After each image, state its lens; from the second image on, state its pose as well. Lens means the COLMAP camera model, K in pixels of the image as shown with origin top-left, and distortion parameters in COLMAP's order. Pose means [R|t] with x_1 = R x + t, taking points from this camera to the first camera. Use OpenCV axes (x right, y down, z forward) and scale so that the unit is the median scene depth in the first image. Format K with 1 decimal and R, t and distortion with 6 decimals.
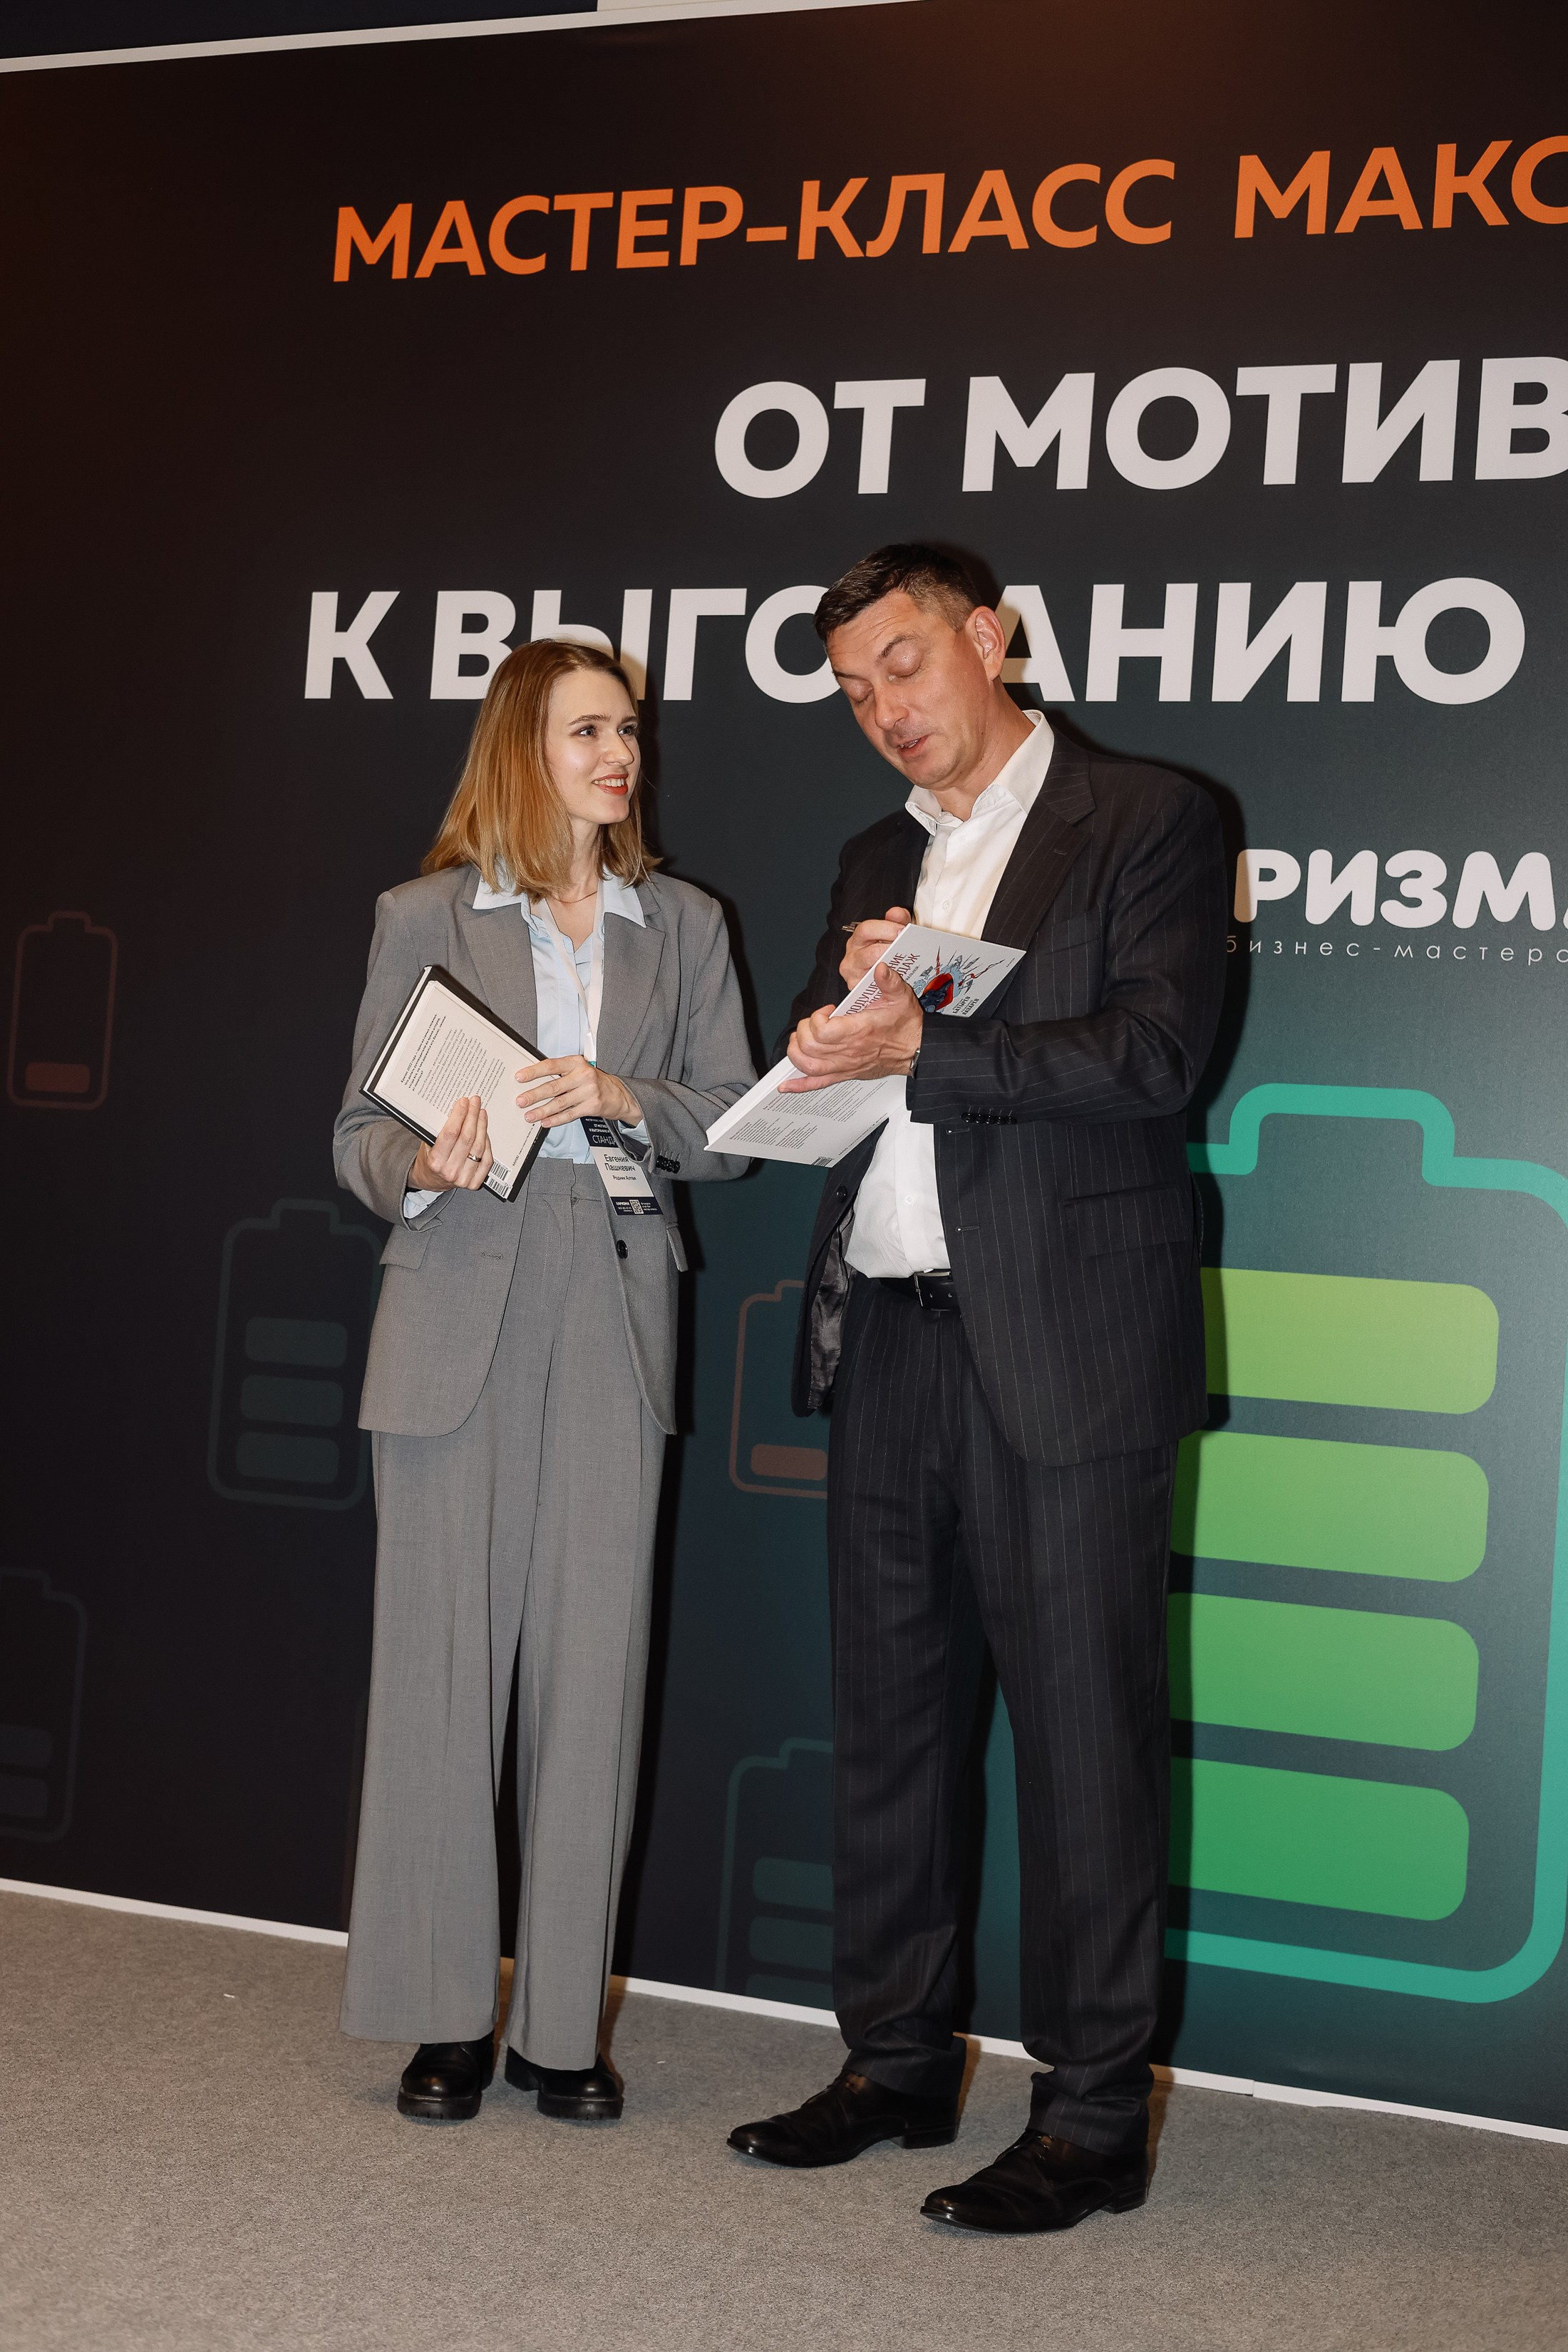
lens RADIAL K [[3364.3, 0, 763.2], [0, 3364.3, 1133.0], [0, 0, 1]] dist [0.007077, 0.000000]
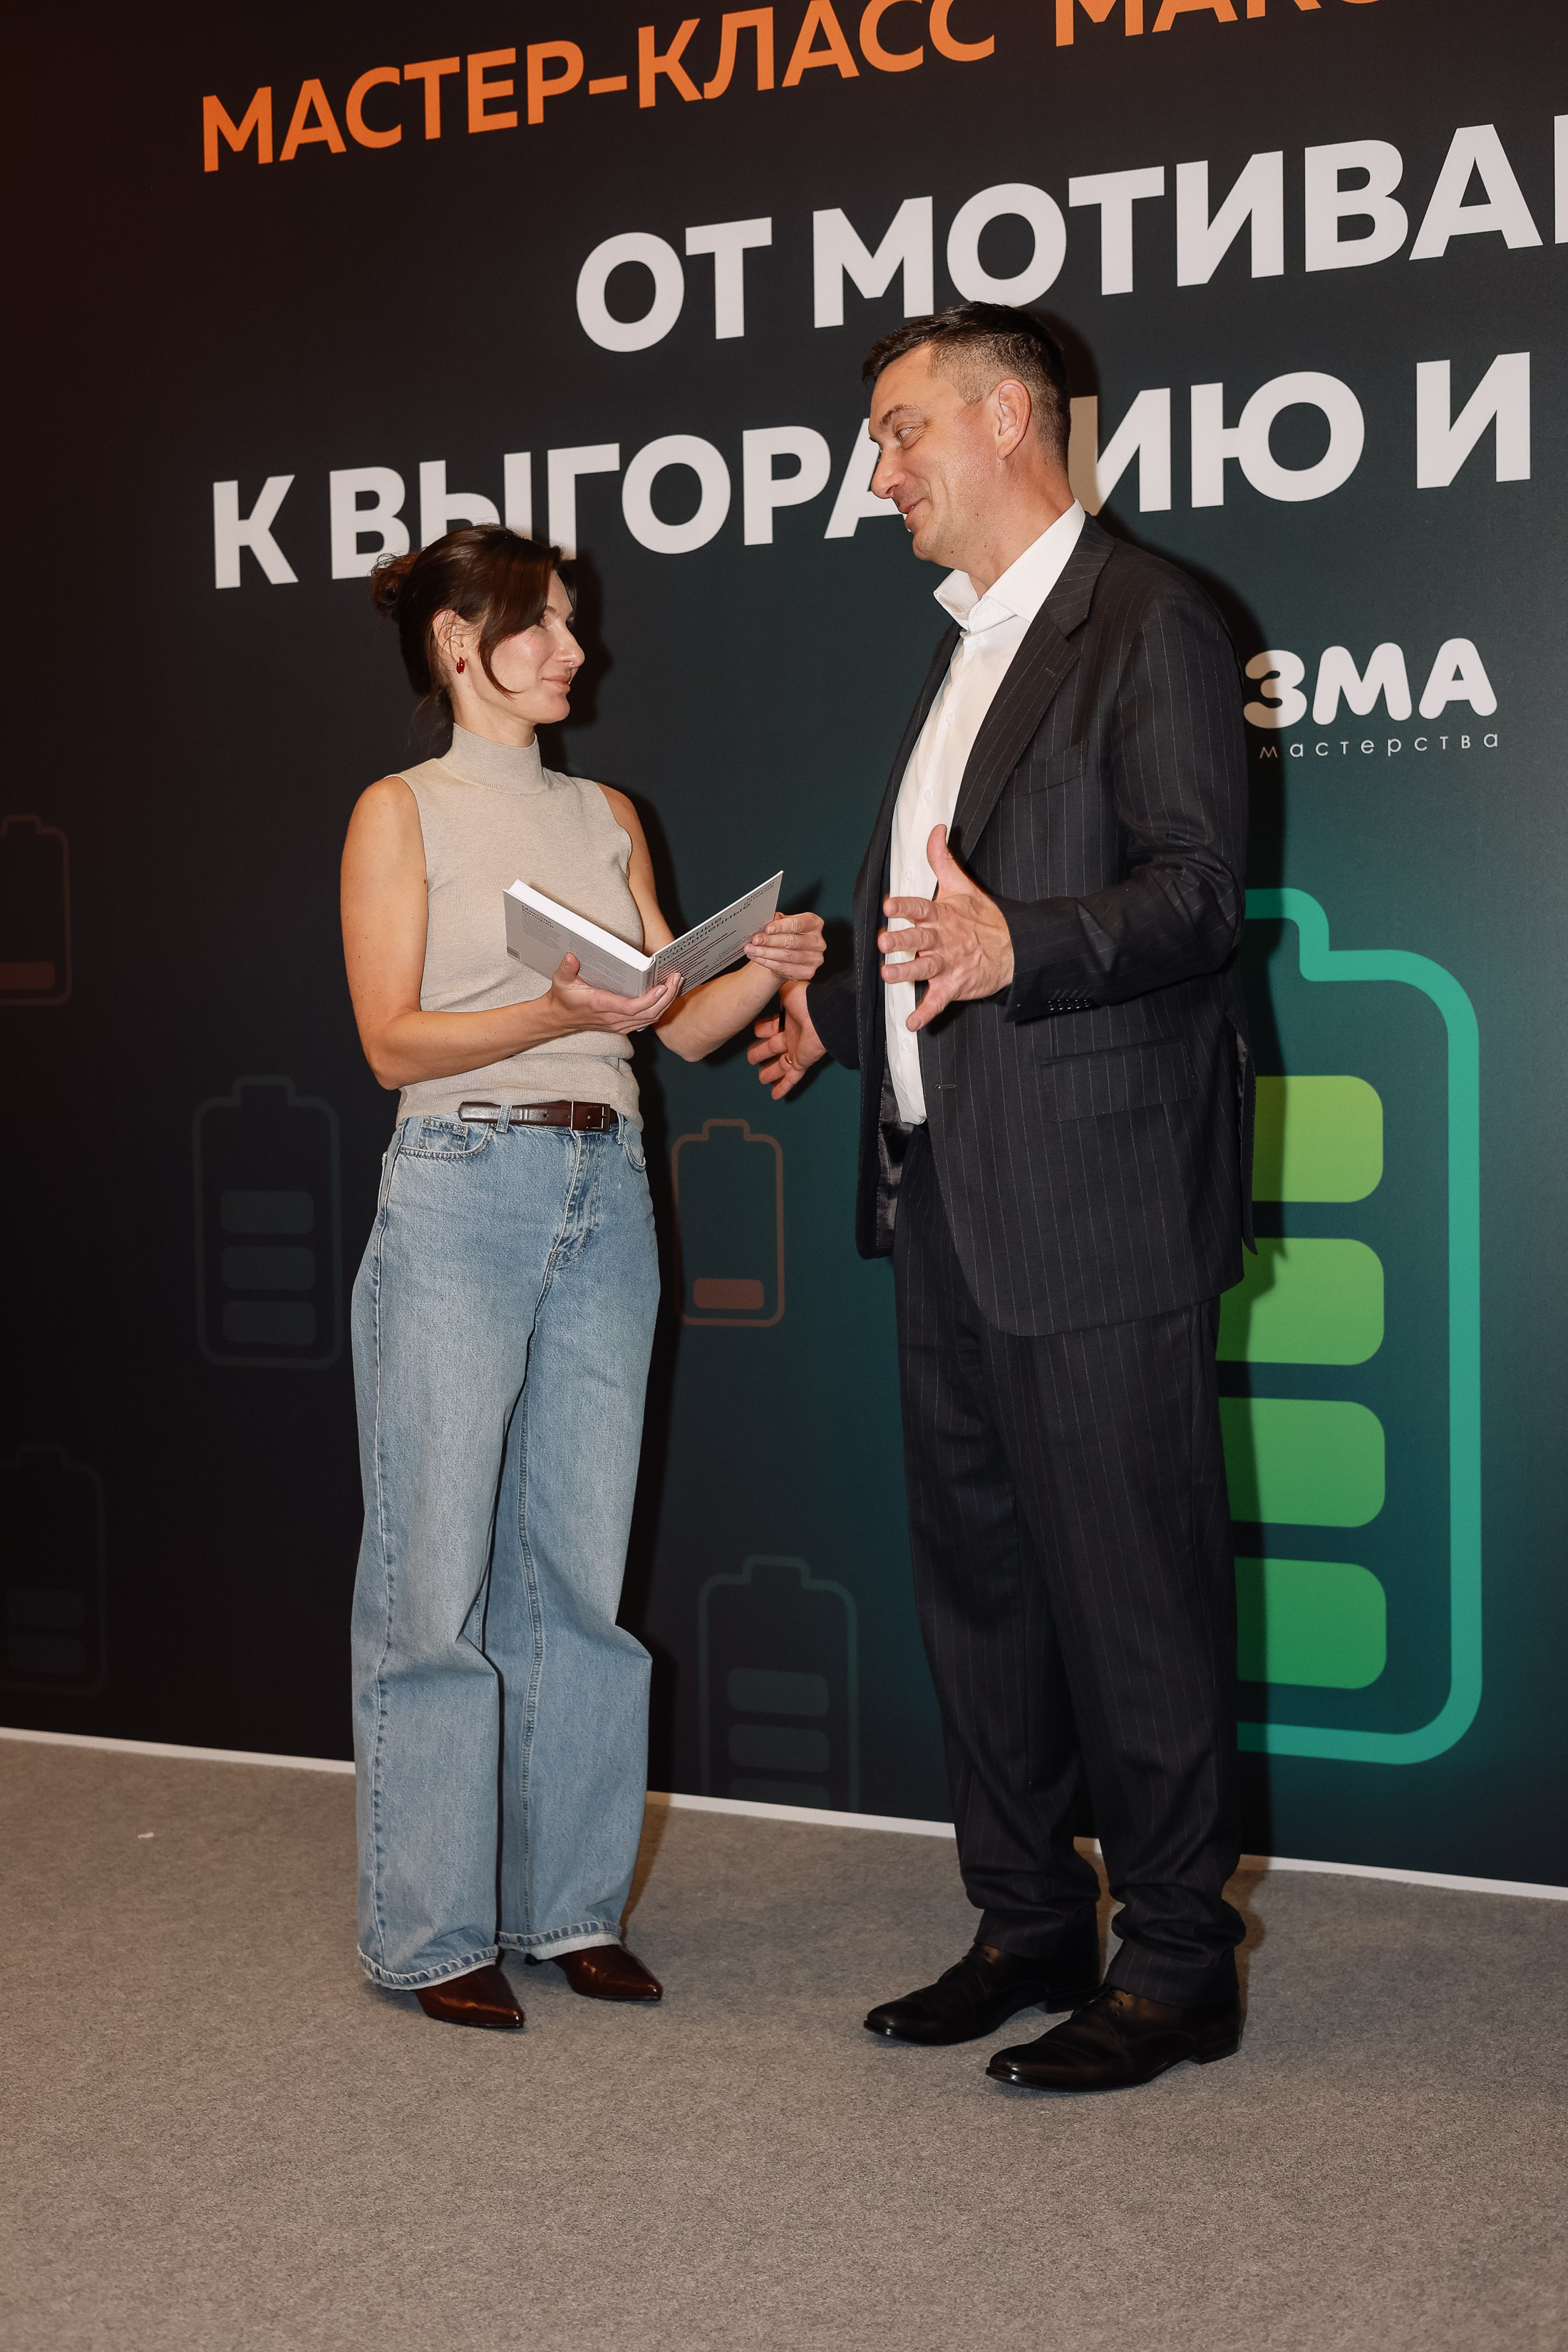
lens RADIAL K [[3355.5, 0, 757.0], [0, 3355.5, 1194.7], [0, 0, 1]] dist [0.002392, 0.000000]
pose [[0.993909, -0.079547, -0.076276, 0.098233], [0.085897, 0.992762, 0.083937, -0.018586], [0.069047, -0.089977, 0.993547, -0.024677]]
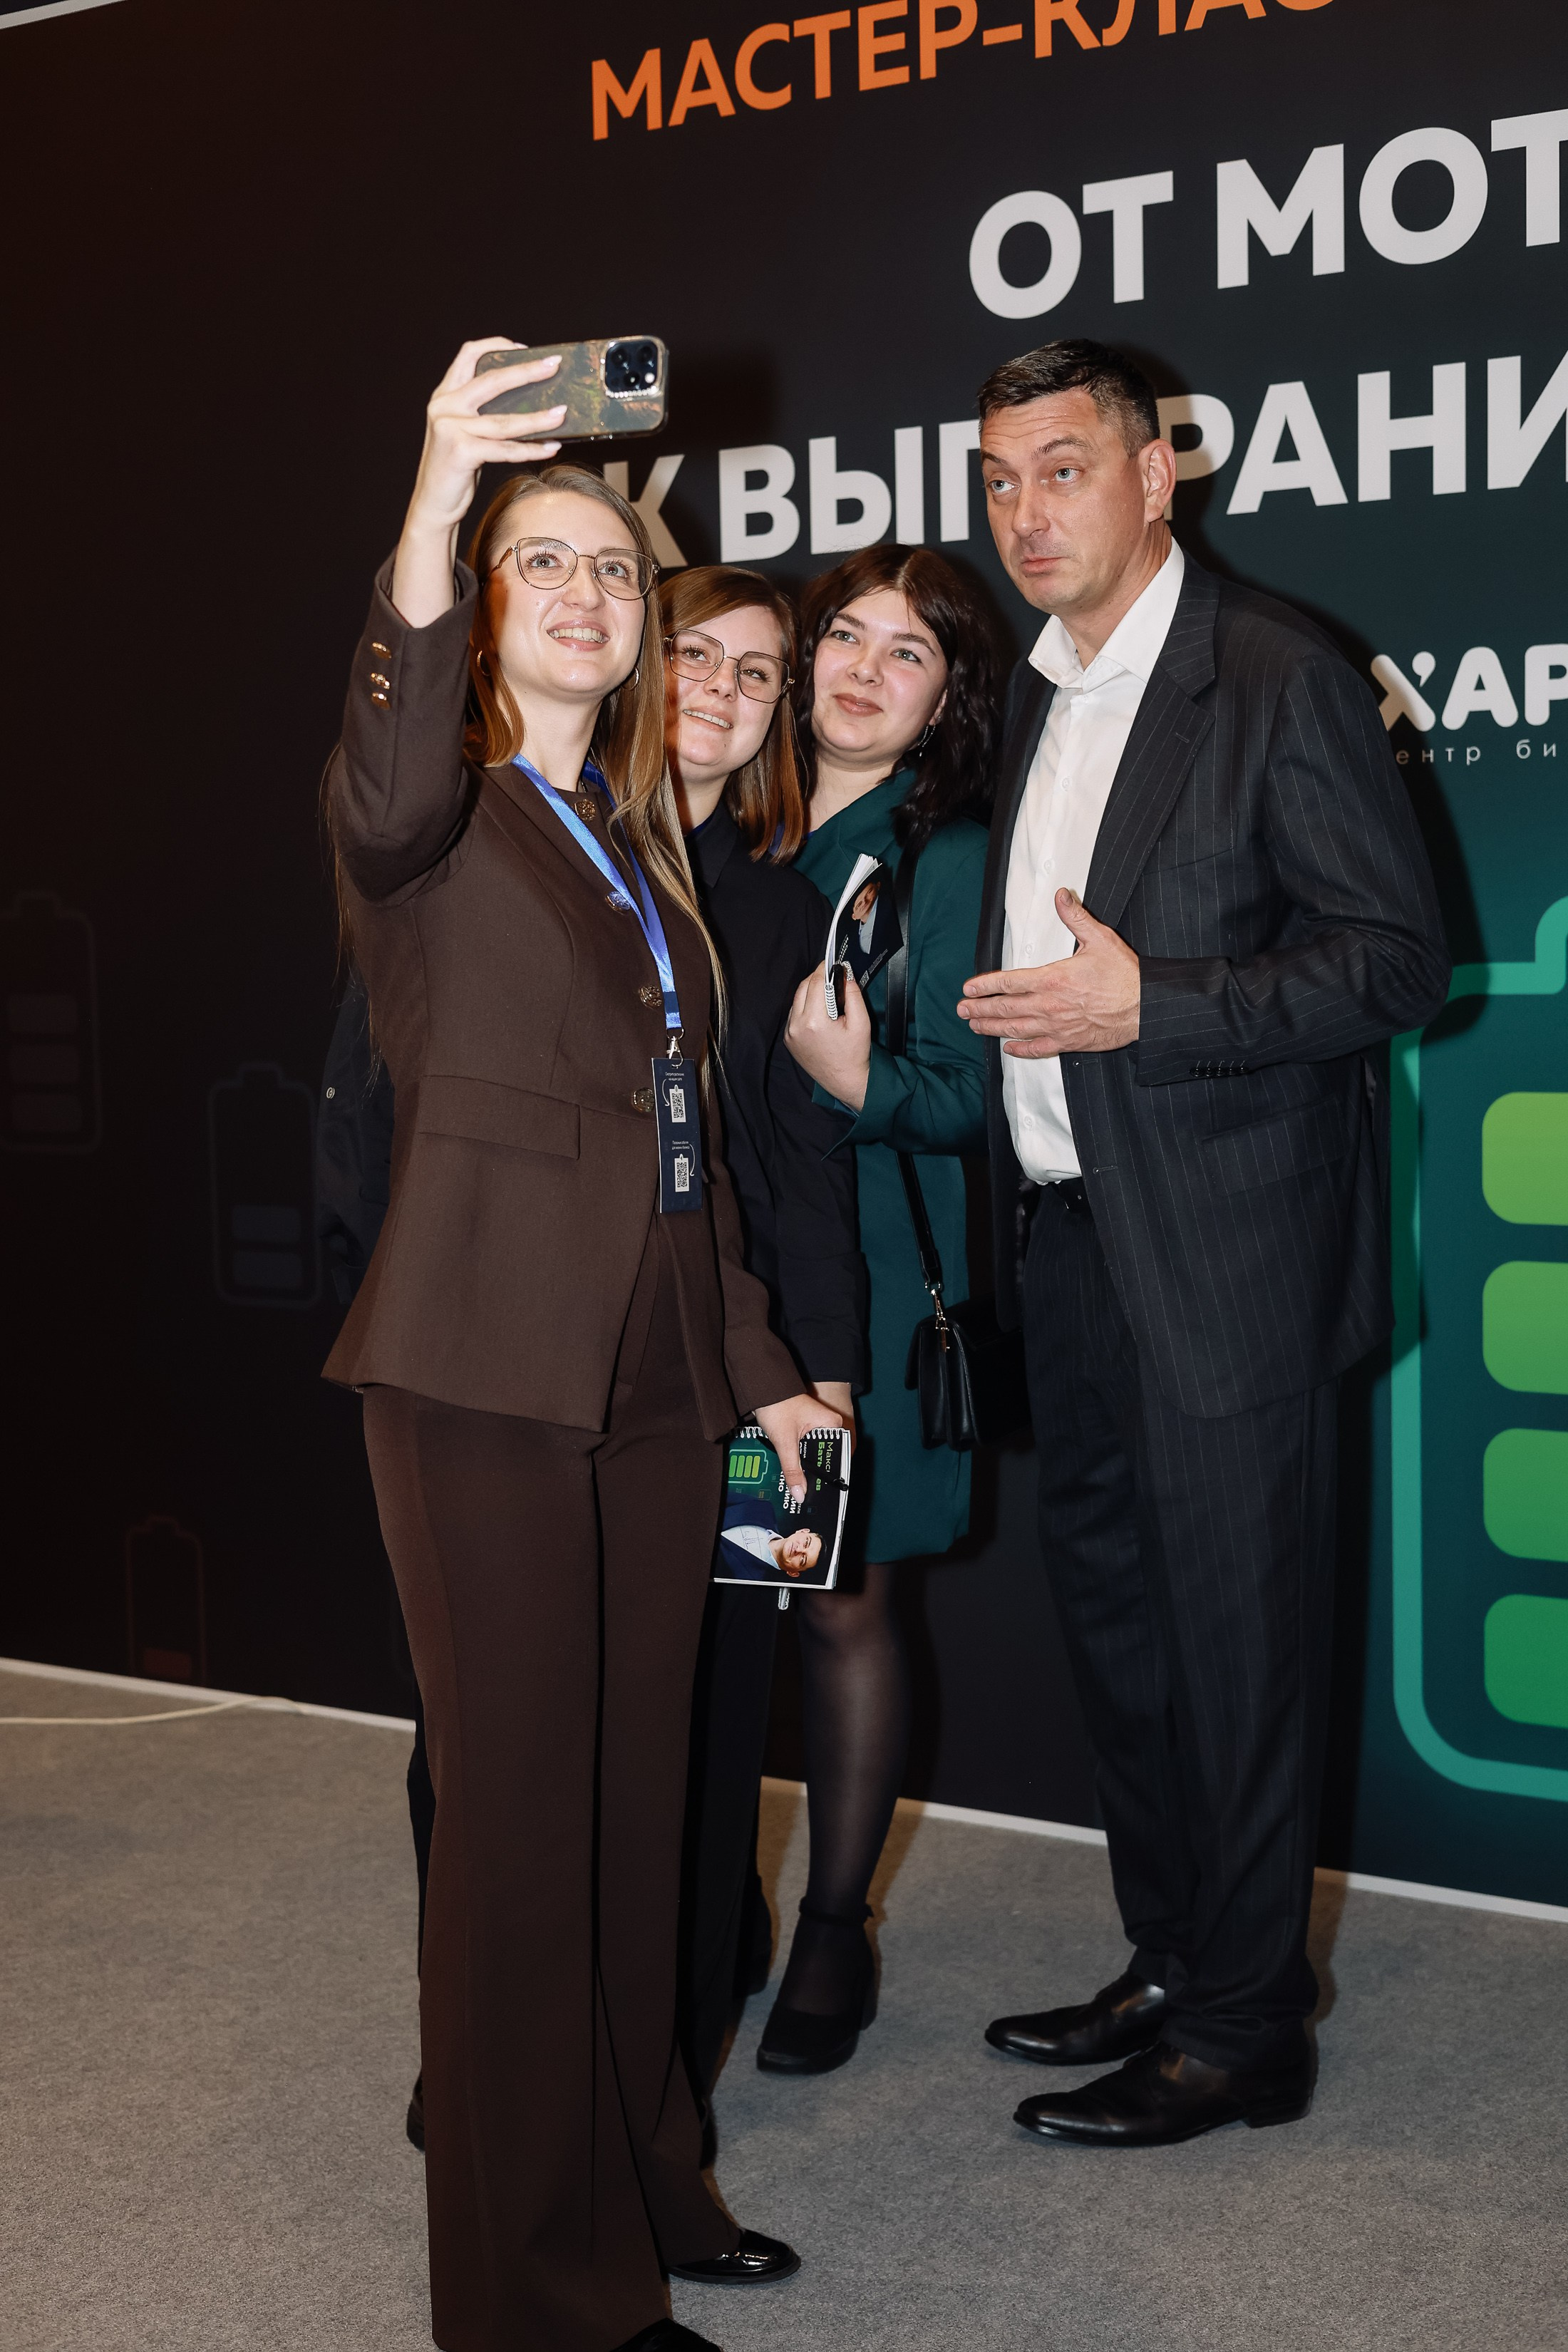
lens RADIAL K [[3355.5, 0, 754.4], [0, 3355.5, 1213.7], [0, 0, 1]] dist [0.002392, 0.000000]
pose [[0.969679, -0.069564, -0.234272, 0.136030], [0.097890, 0.988928, 0.111529, -0.051439], [0.223920, -0.131081, 0.965752, 0.024339]]
